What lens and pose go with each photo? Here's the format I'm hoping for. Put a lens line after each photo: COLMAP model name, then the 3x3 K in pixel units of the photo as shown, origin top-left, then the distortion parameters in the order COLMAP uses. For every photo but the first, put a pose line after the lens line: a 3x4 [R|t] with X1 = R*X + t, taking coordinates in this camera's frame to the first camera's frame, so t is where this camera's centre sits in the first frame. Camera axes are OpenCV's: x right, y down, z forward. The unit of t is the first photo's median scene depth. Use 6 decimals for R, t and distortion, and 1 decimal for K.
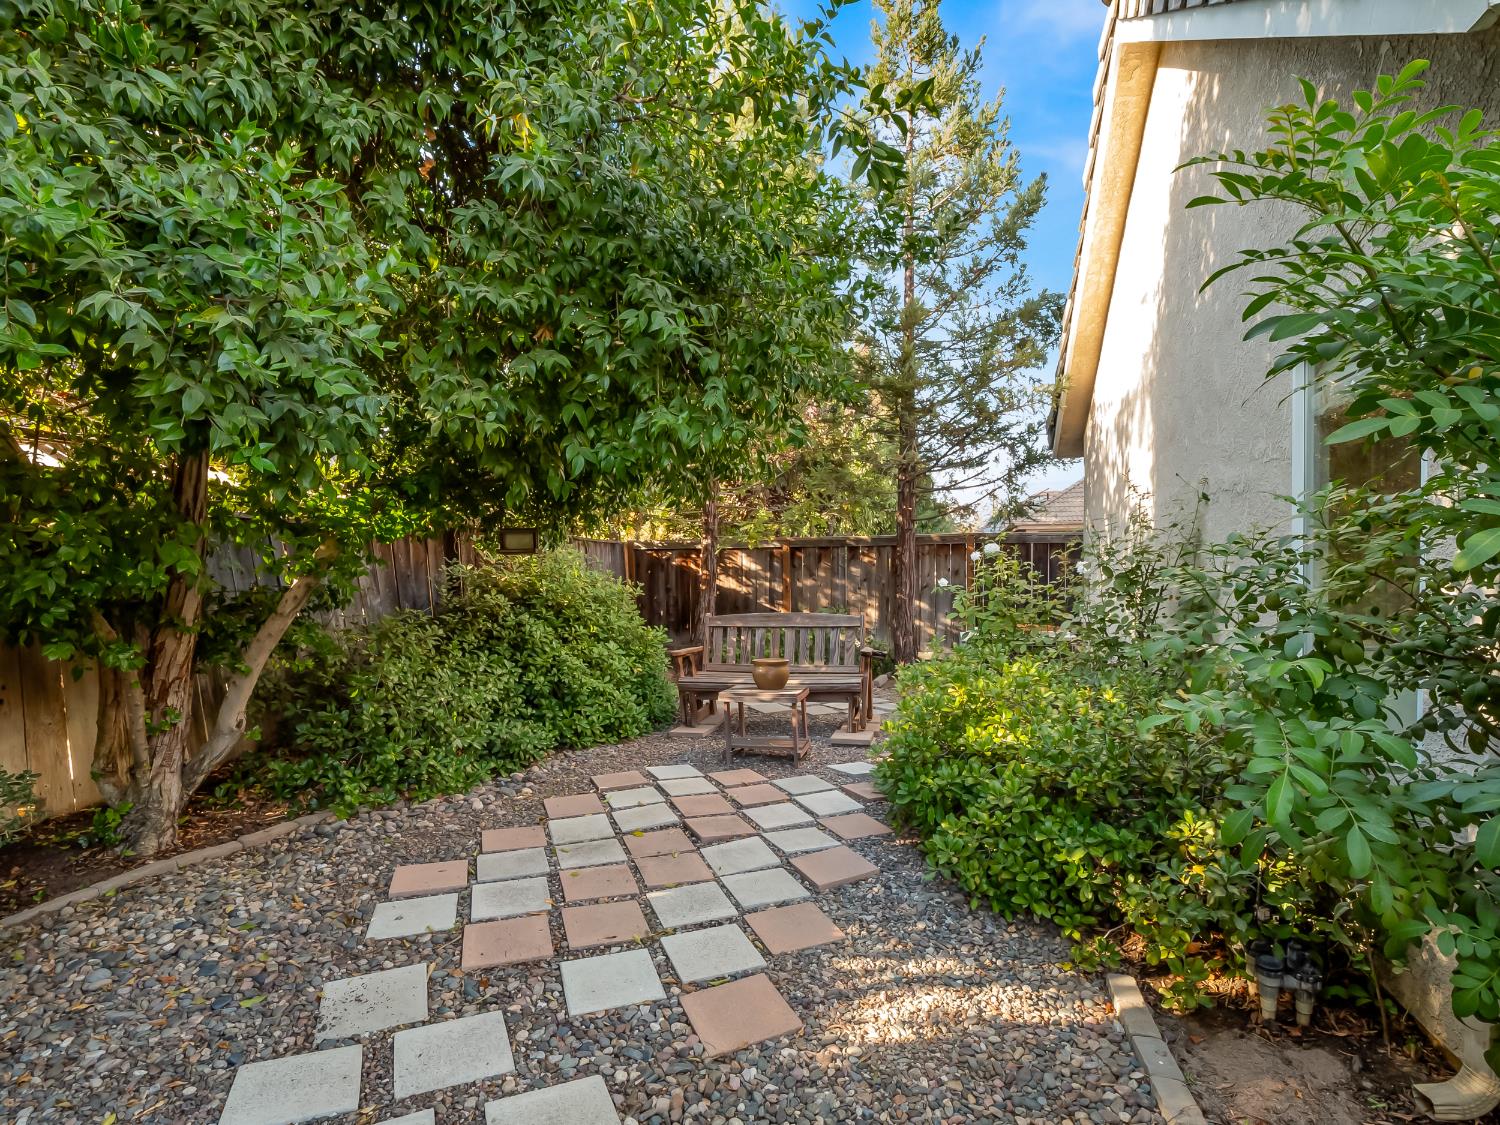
lens RADIAL K [[730.7, 0, 752.5], [0, 730.7, 567.8], [0, 0, 1]] dist [-0.014182, -0.003500]
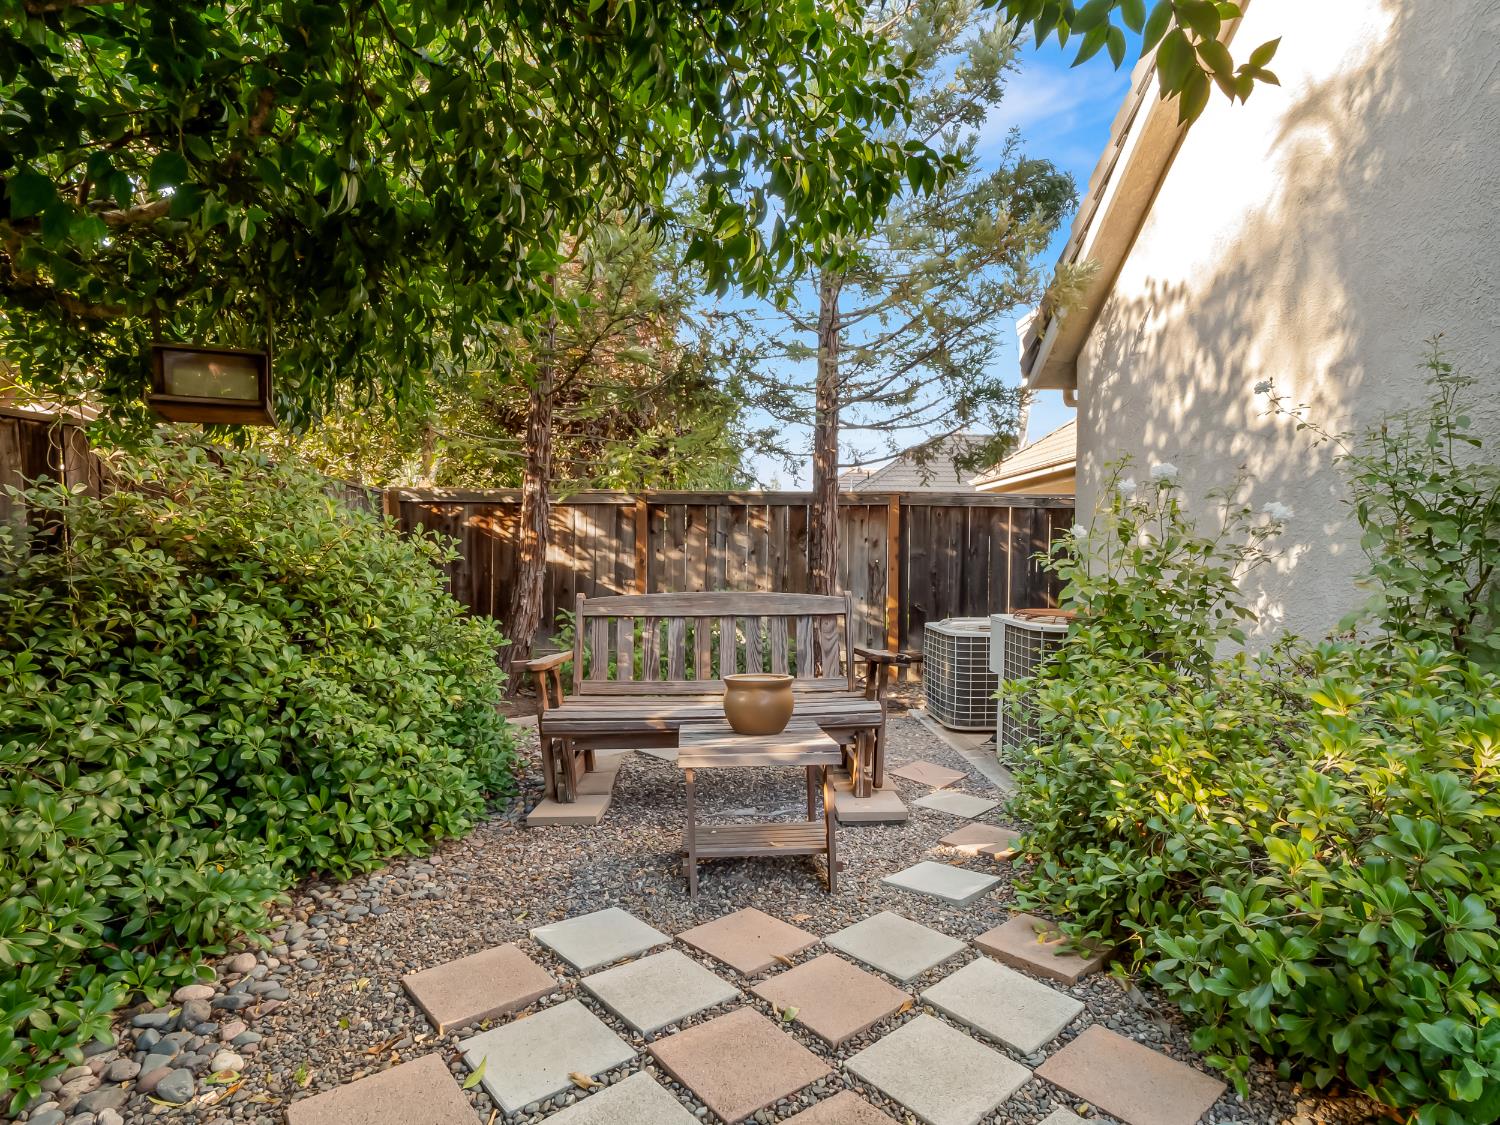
lens RADIAL K [[800.8, 0, 745.6], [0, 800.8, 554.9], [0, 0, 1]] dist [-0.006007, -0.000656]
pose [[0.955390, 0.014764, 0.294979, -0.134799], [-0.014189, 0.999891, -0.004089, 0.036172], [-0.295007, -0.000279, 0.955495, 0.399193]]
